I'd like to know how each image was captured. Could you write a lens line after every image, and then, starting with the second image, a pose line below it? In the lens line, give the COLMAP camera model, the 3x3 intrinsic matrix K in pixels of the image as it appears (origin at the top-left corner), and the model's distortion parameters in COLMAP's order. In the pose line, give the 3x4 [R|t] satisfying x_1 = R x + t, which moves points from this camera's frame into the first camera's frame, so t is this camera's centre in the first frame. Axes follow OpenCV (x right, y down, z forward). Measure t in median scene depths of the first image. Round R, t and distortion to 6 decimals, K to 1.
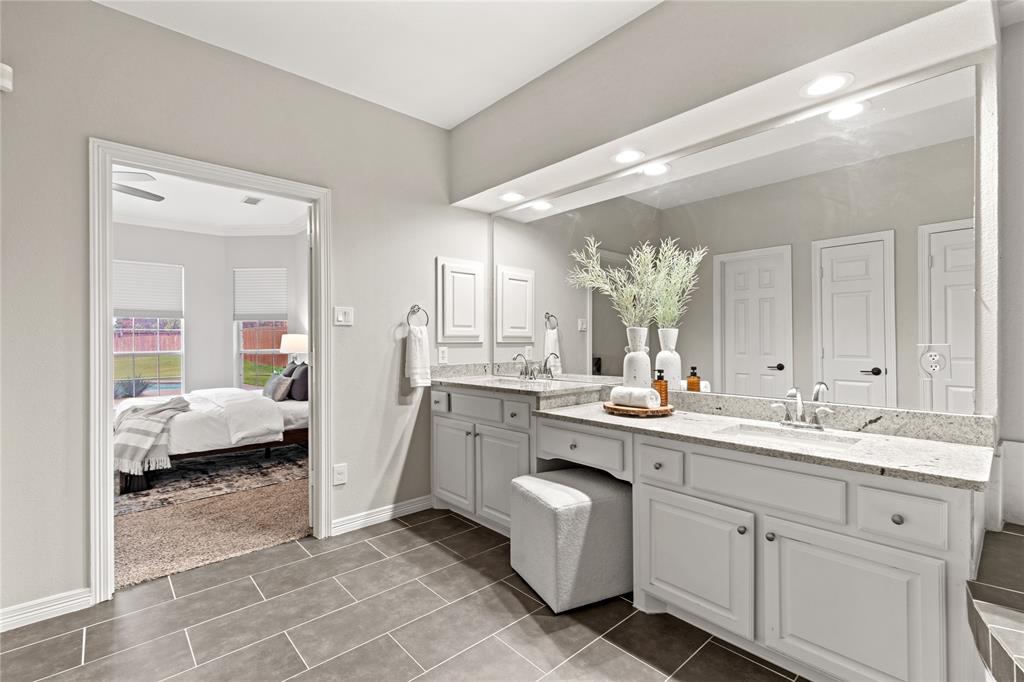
lens RADIAL K [[465.0, 0, 512.0], [0, 465.0, 341.0], [0, 0, 1]] dist [0.001106, -0.000109]
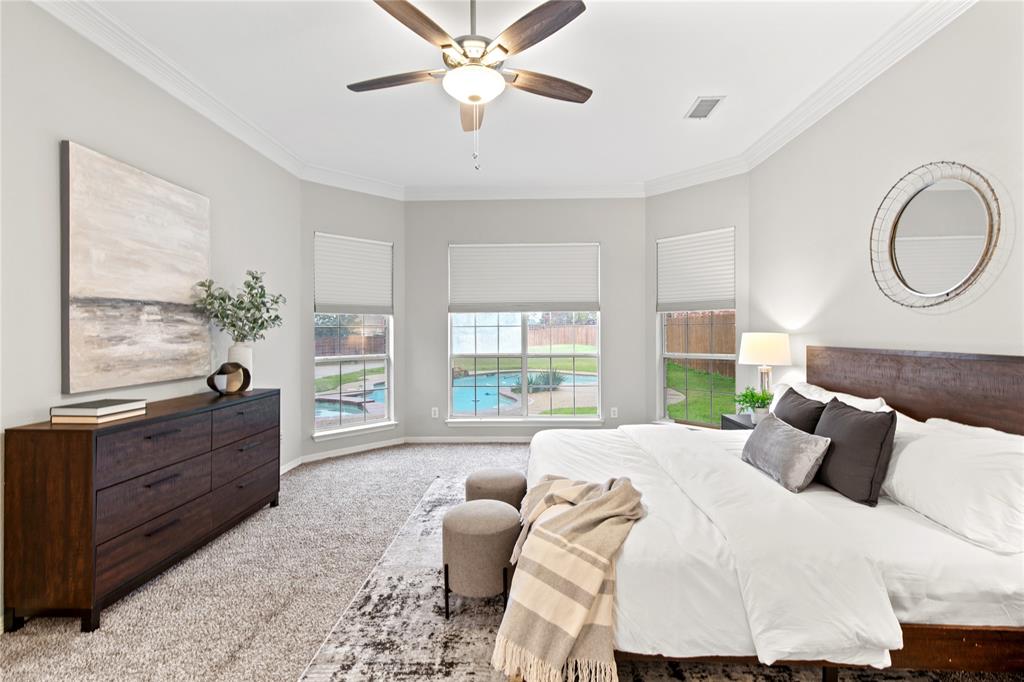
lens RADIAL K [[465.0, 0, 512.0], [0, 465.0, 341.0], [0, 0, 1]] dist [0.001106, -0.000109]
pose [[0.721830, 0.014905, -0.691910, -0.521351], [0.003739, 0.999669, 0.025435, -0.036286], [0.692060, -0.020947, 0.721536, 0.645501]]
